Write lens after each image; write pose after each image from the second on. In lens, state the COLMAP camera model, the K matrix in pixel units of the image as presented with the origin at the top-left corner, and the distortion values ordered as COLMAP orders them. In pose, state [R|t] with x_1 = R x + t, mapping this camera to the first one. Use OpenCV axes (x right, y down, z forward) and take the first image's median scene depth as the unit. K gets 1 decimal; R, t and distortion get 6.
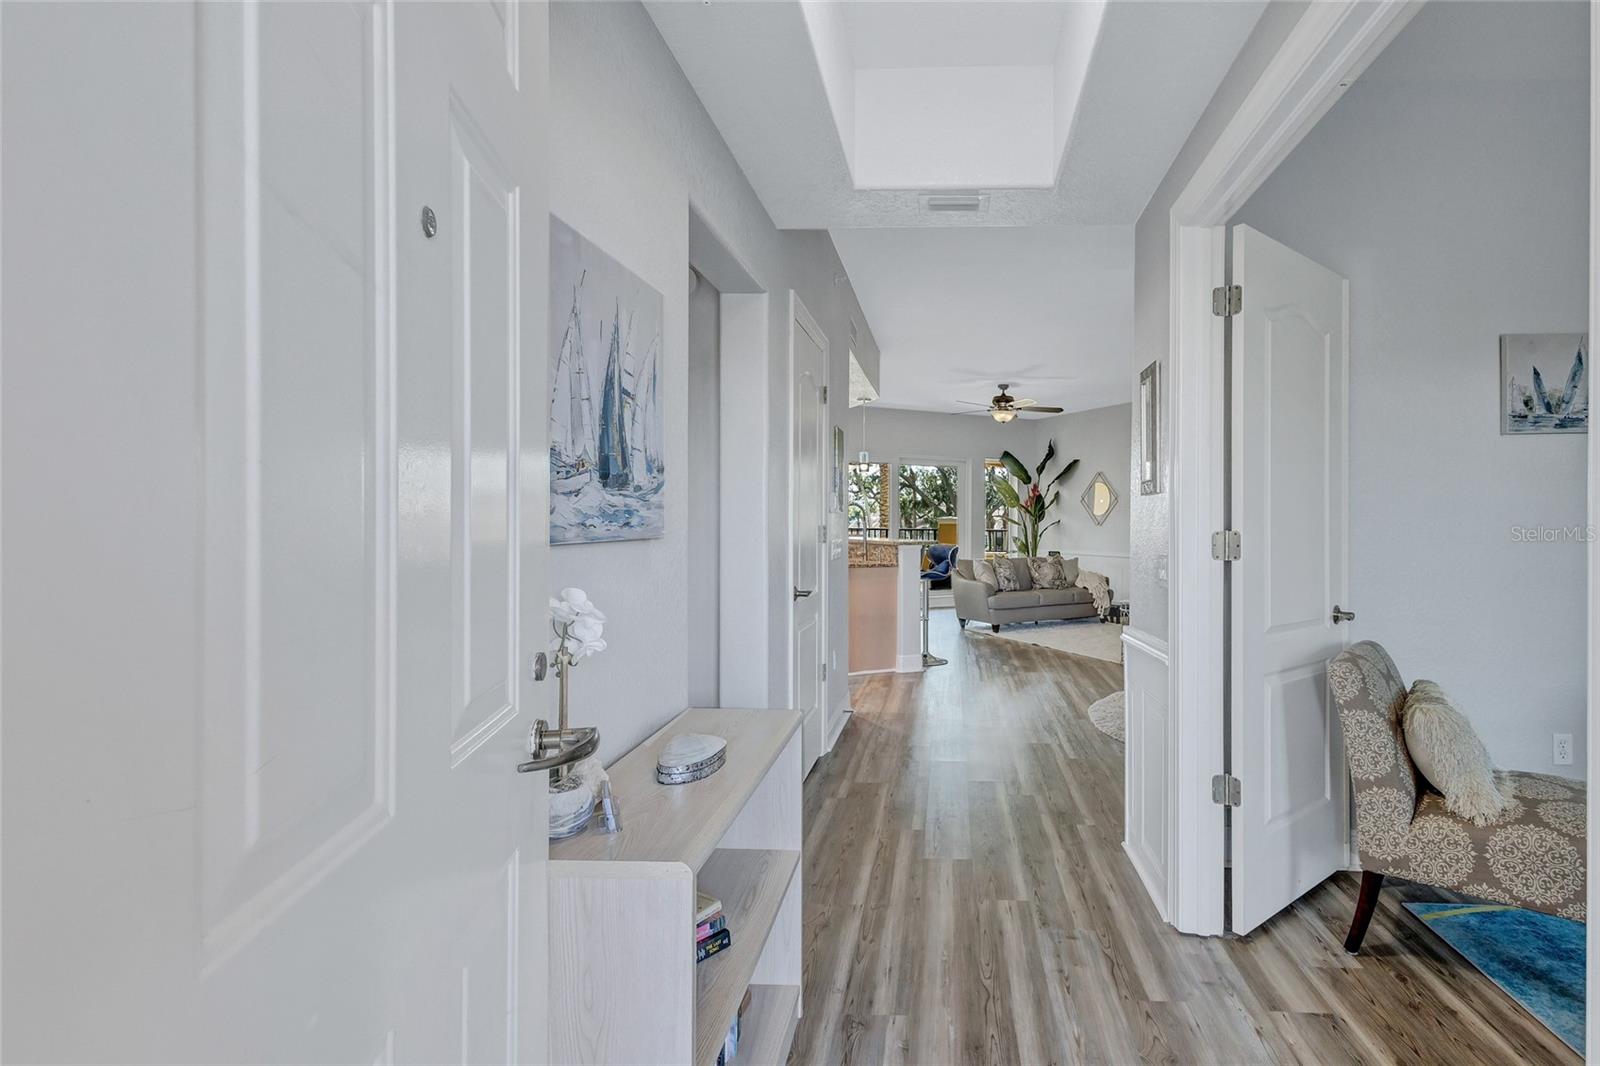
lens RADIAL K [[749.5, 0, 843.2], [0, 749.5, 529.9], [0, 0, 1]] dist [-0.000407, 0.000117]
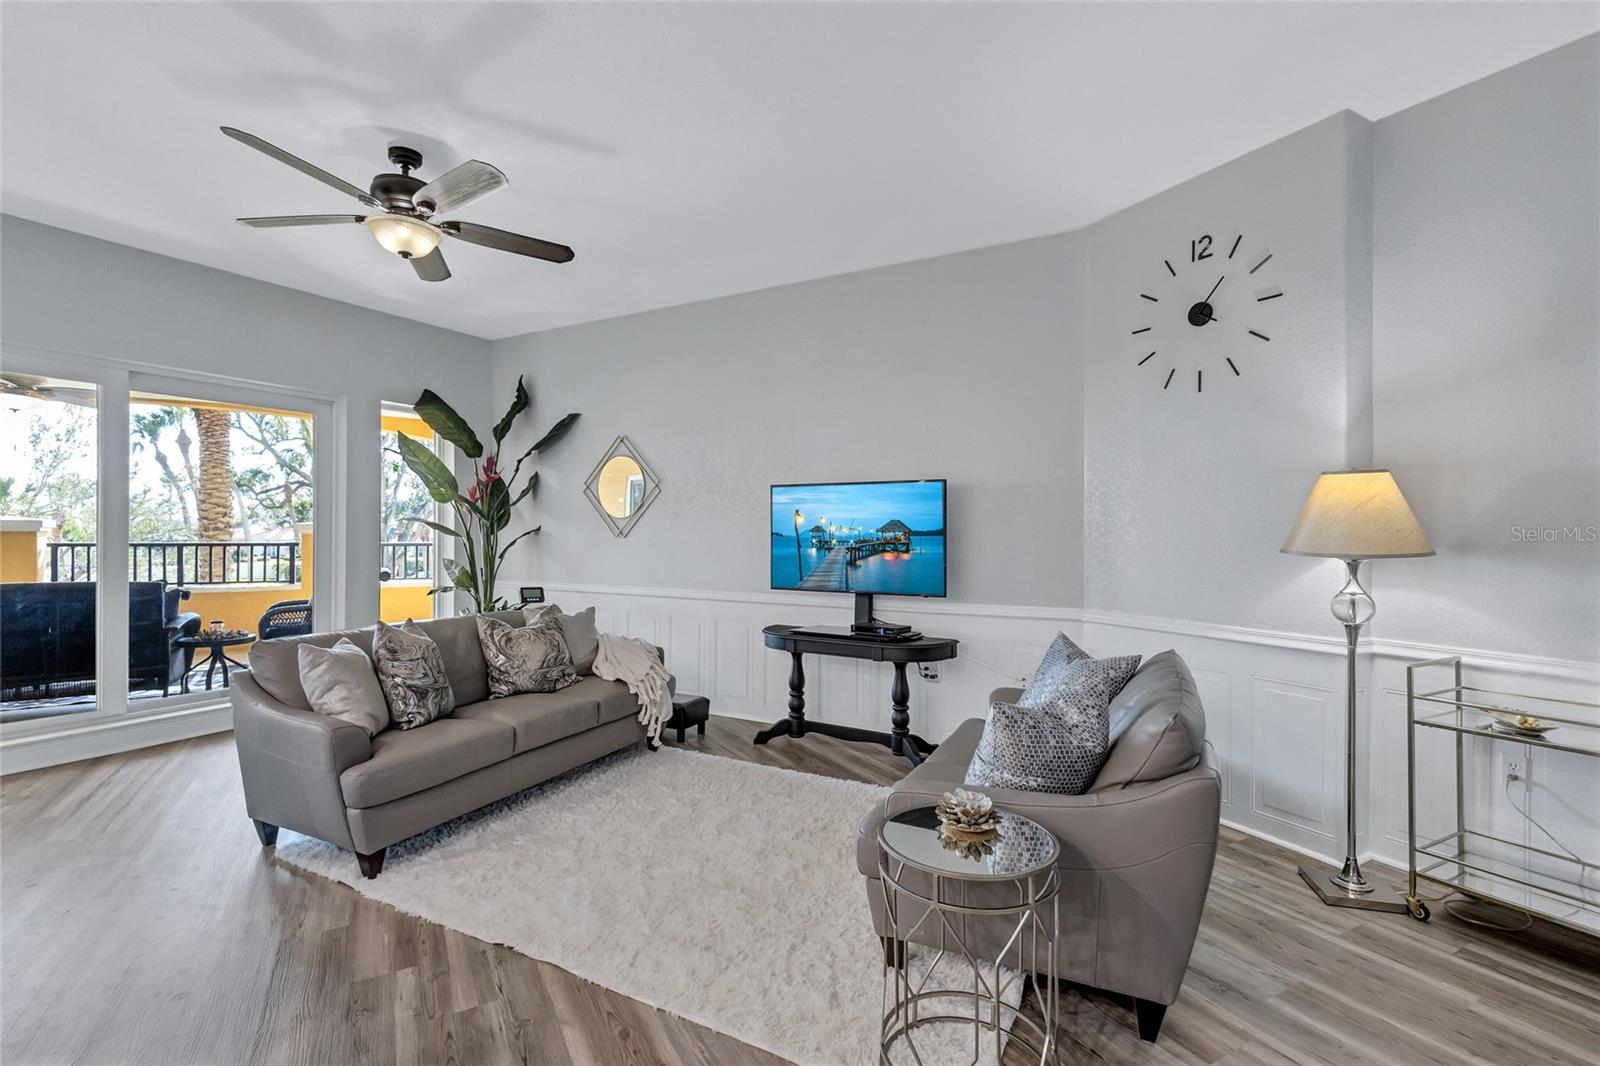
lens RADIAL K [[749.5, 0, 843.2], [0, 749.5, 529.9], [0, 0, 1]] dist [-0.000407, 0.000117]
pose [[0.763935, 0.000757, 0.645292, 0.107644], [0.006685, 0.999936, -0.009088, -0.004453], [-0.645258, 0.011256, 0.763882, 0.446517]]
